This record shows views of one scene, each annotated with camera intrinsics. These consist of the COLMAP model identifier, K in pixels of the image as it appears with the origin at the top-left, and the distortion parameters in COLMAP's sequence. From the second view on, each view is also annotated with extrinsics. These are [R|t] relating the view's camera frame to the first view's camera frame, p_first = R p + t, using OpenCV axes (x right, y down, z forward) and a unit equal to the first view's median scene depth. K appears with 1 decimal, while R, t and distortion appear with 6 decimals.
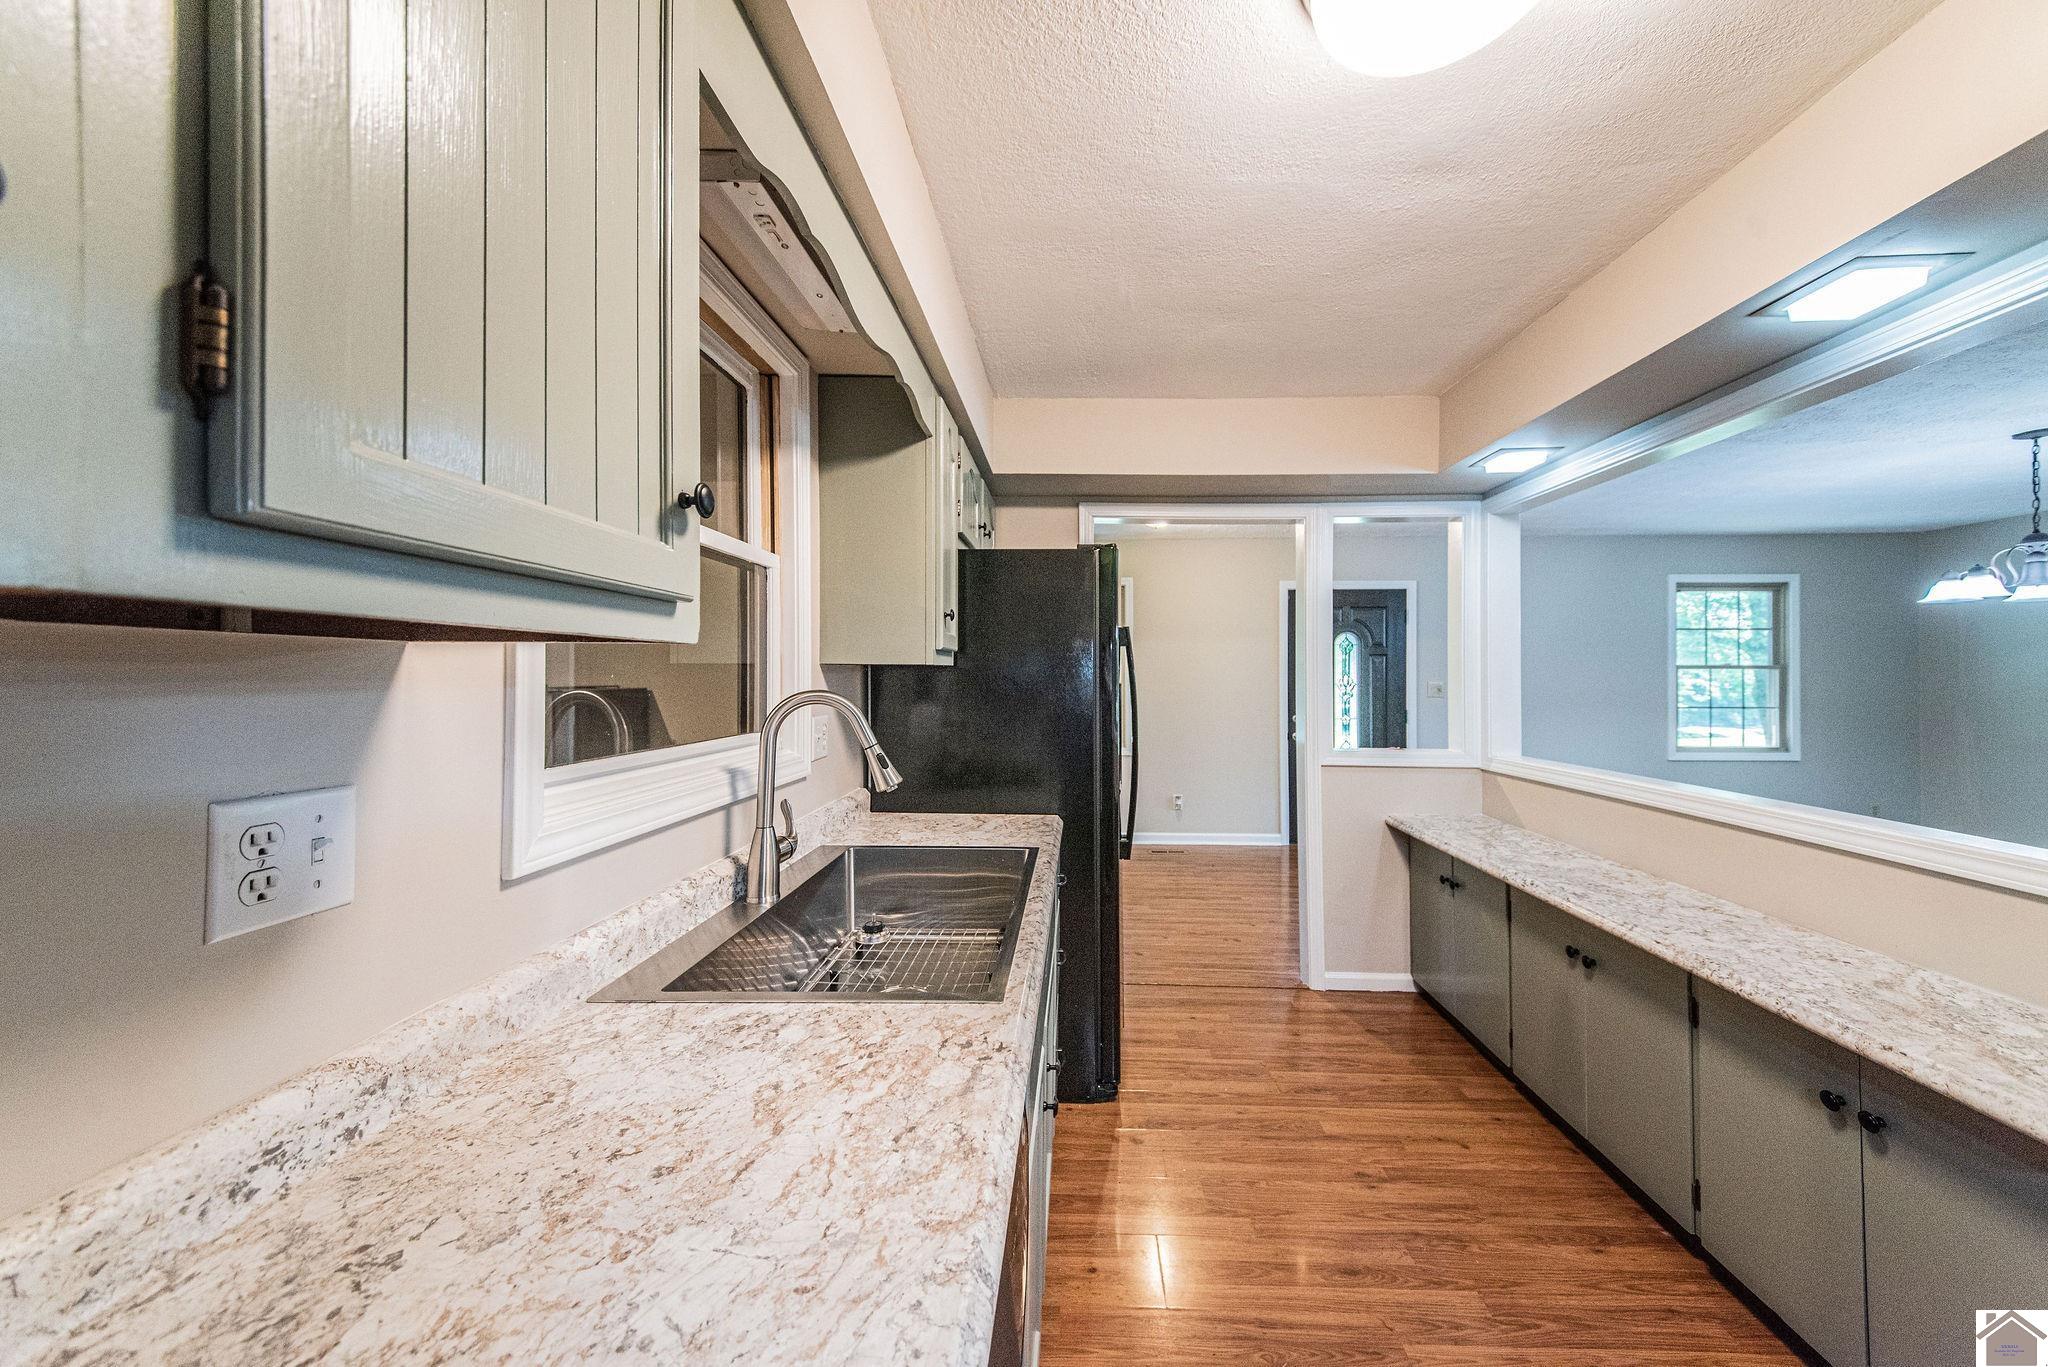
lens RADIAL K [[697.5, 0, 1033.8], [0, 697.5, 670.2], [0, 0, 1]] dist [0.010361, -0.001971]
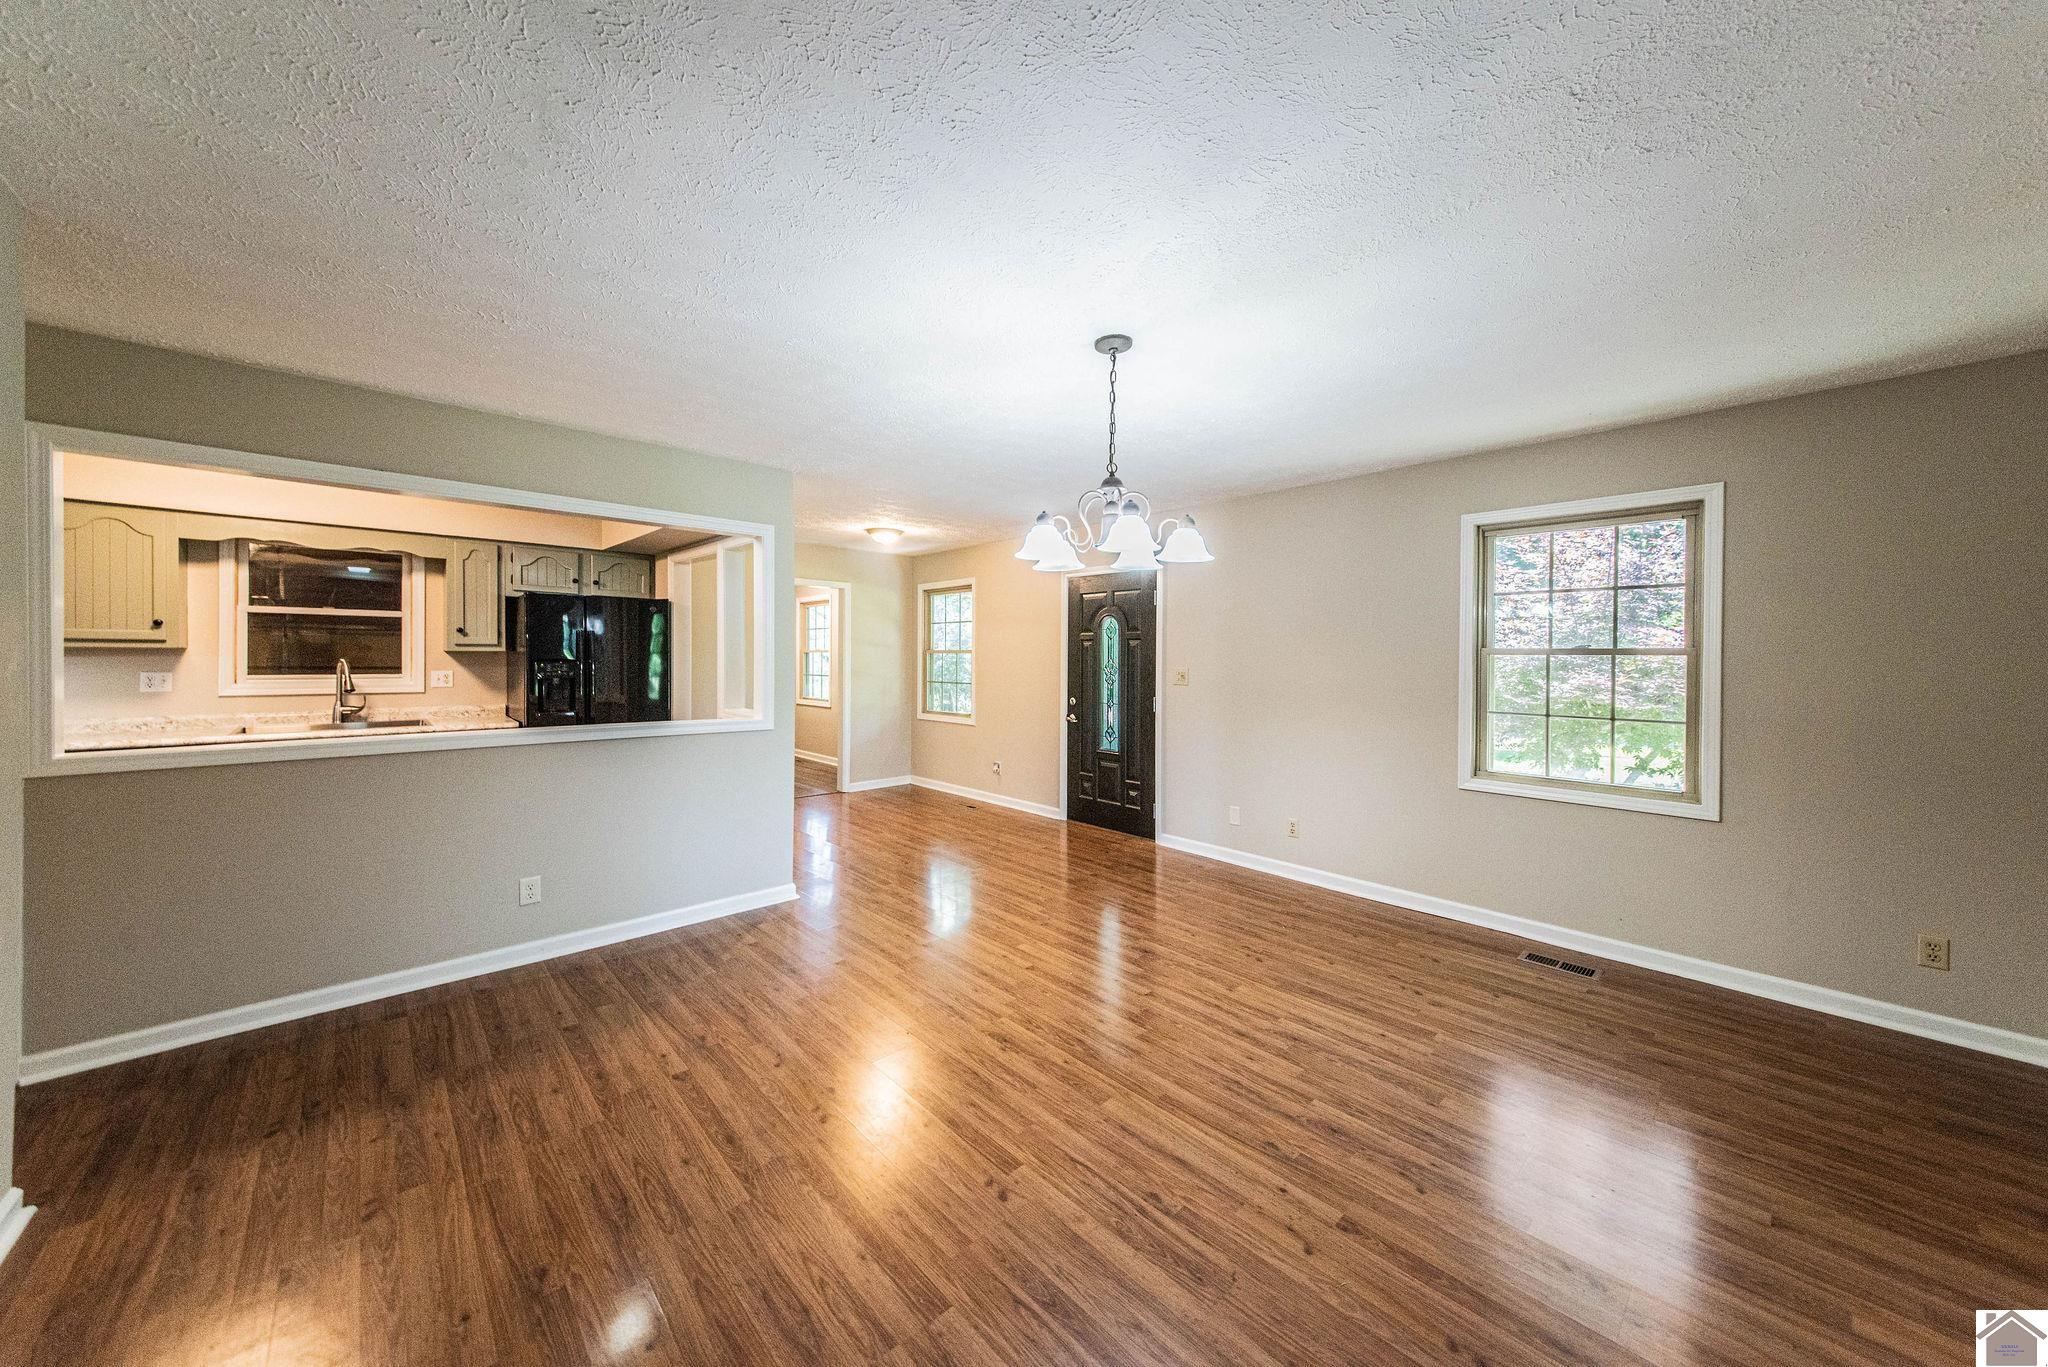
lens RADIAL K [[697.5, 0, 1058.2], [0, 697.5, 669.9], [0, 0, 1]] dist [0.010361, -0.001971]
pose [[0.720180, 0.021086, -0.693467, 1.896351], [-0.002067, 0.999599, 0.028248, -0.008646], [0.693785, -0.018910, 0.719934, 0.420739]]
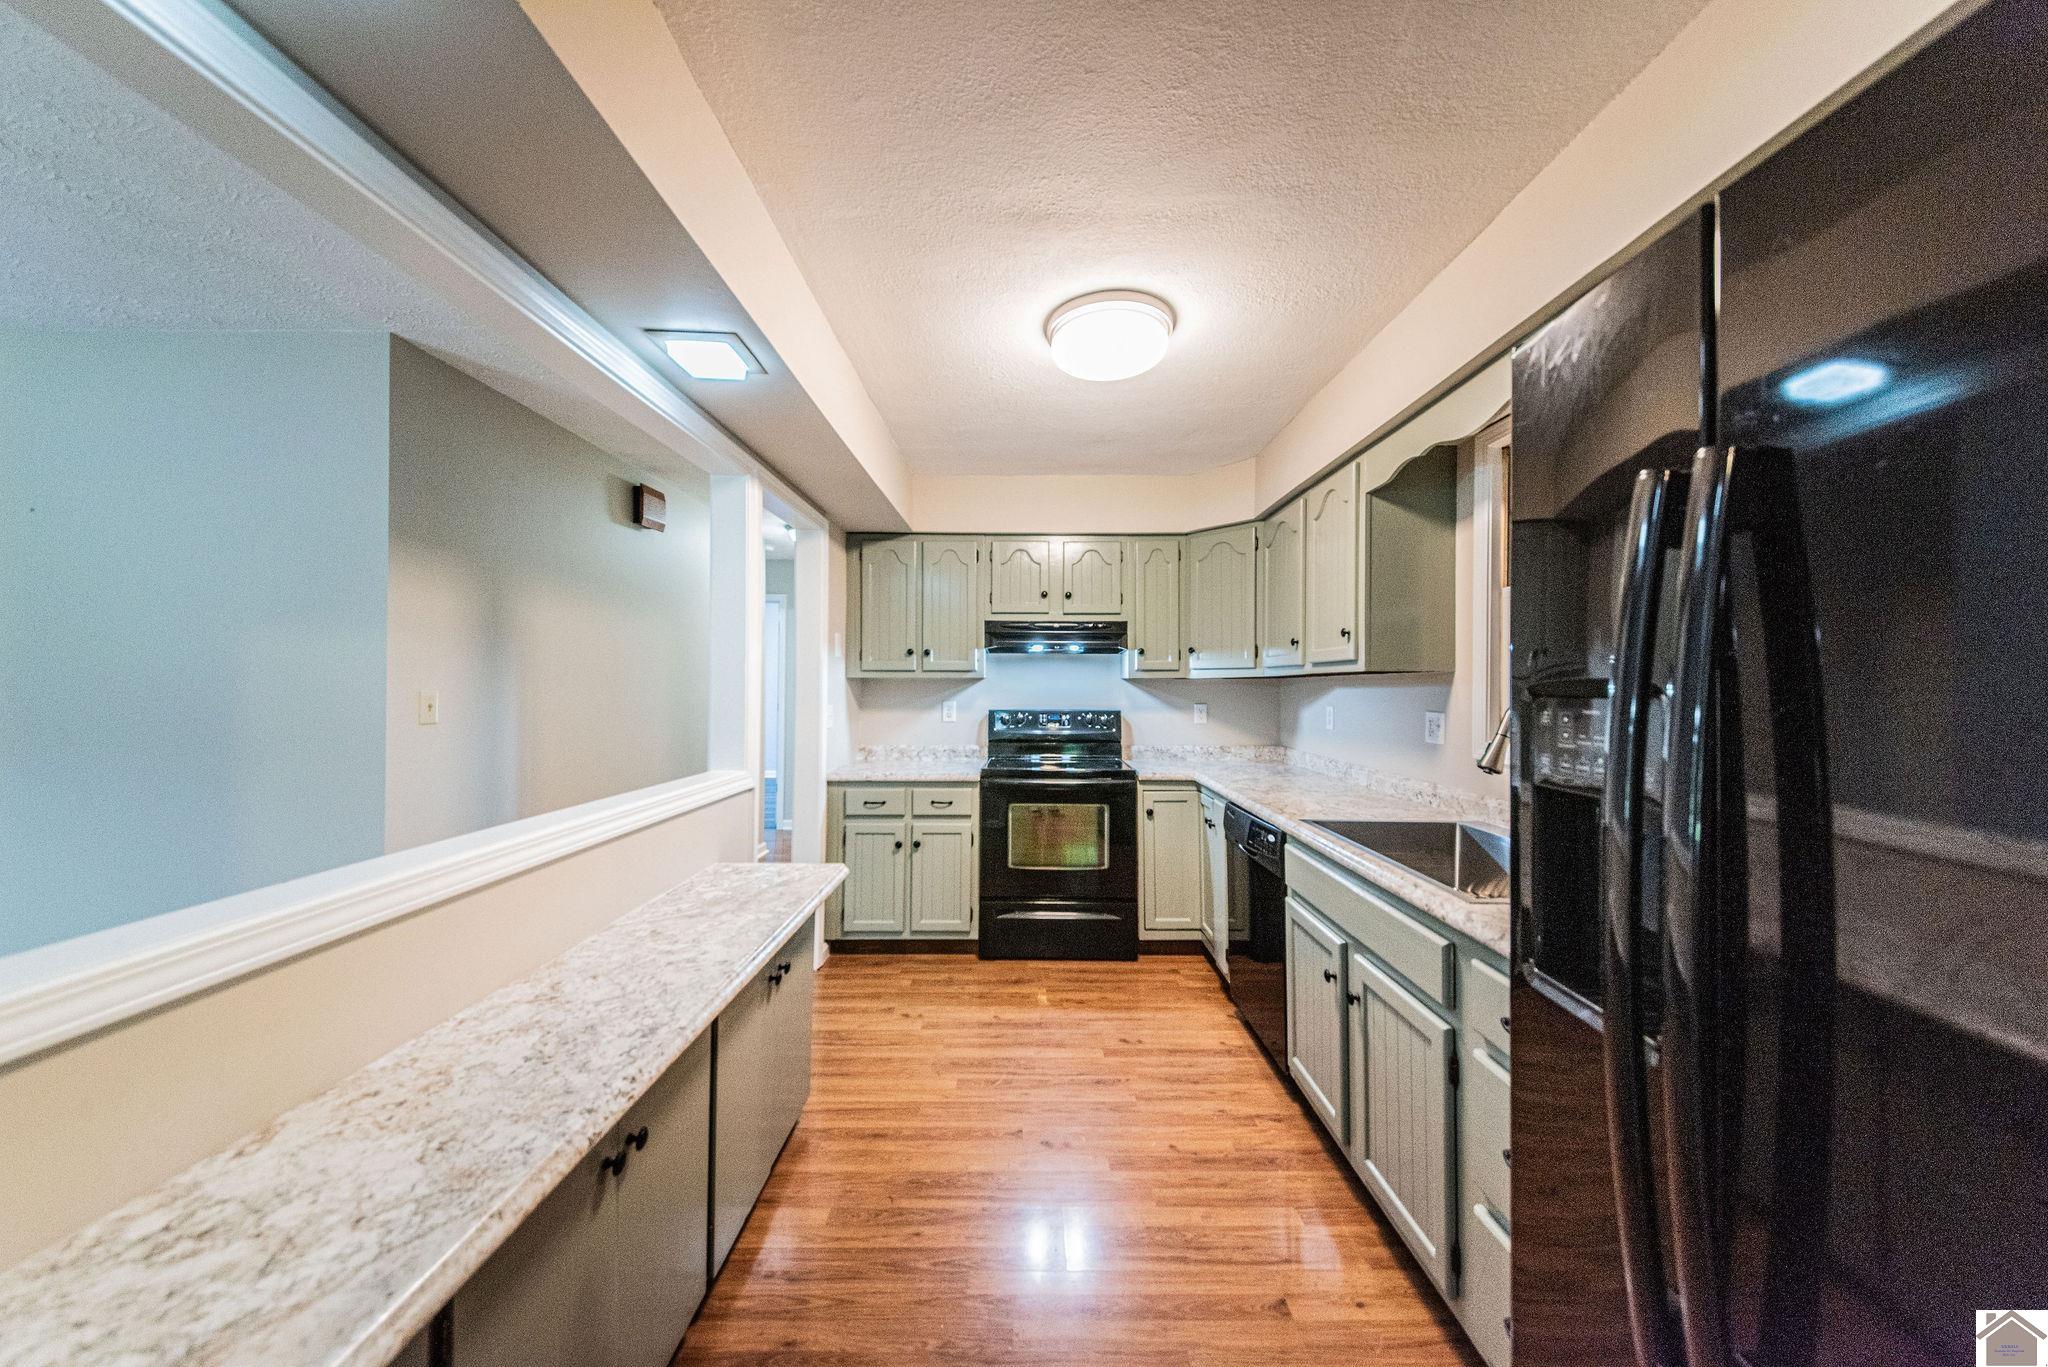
lens RADIAL K [[697.5, 0, 1006.5], [0, 697.5, 681.0], [0, 0, 1]] dist [0.010361, -0.001971]
pose [[-0.999191, -0.006976, -0.039610, 0.315619], [-0.006242, 0.999807, -0.018606, 0.018002], [0.039732, -0.018344, -0.999042, 0.993531]]
